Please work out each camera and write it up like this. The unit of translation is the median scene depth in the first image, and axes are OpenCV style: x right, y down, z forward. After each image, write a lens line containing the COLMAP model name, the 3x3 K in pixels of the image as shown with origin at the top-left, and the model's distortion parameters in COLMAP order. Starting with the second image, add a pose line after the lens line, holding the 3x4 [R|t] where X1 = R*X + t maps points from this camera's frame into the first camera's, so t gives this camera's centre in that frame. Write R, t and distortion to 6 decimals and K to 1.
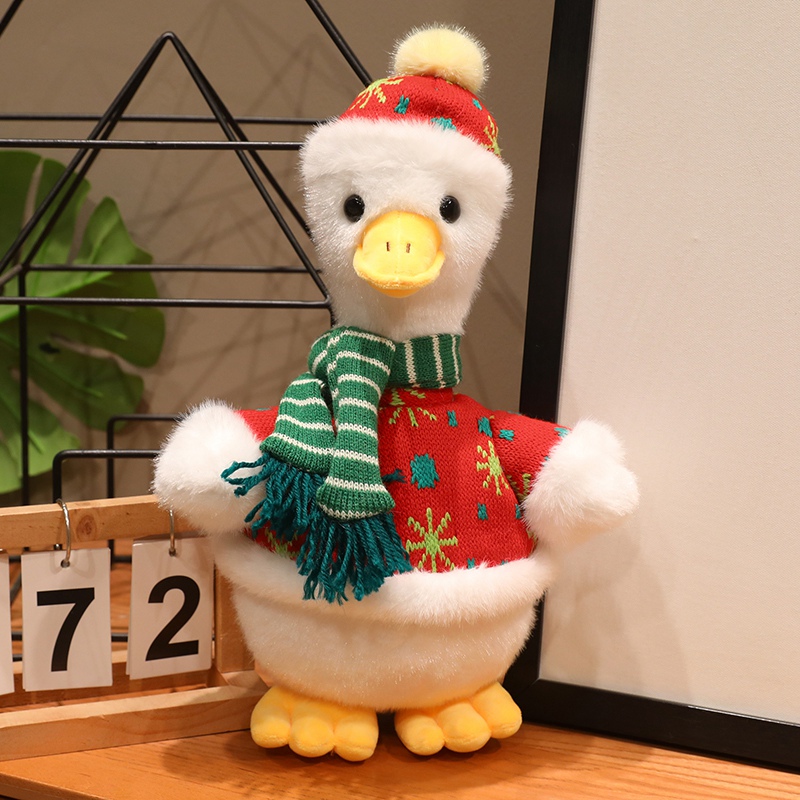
lens RADIAL K [[1628.4, 0, 379.3], [0, 1628.4, 403.5], [0, 0, 1]] dist [0.025512, 0.000000]
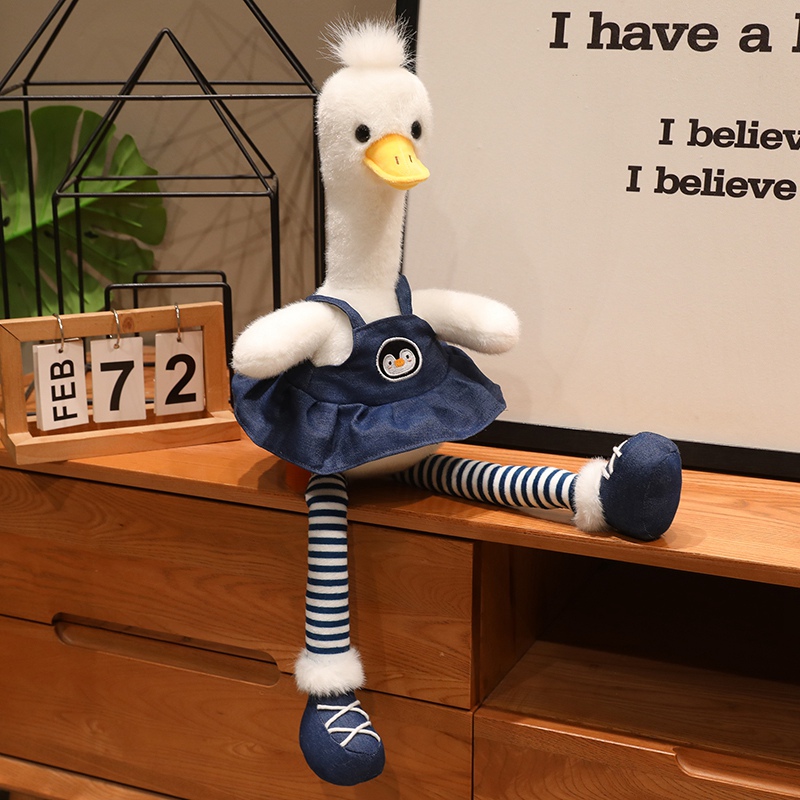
lens RADIAL K [[1351.4, 0, 384.3], [0, 1351.4, 394.0], [0, 0, 1]] dist [0.013195, 0.000000]
pose [[0.998994, -0.024507, 0.037566, 0.029510], [0.022530, 0.998384, 0.052169, 0.071711], [-0.038784, -0.051270, 0.997931, -0.379351]]
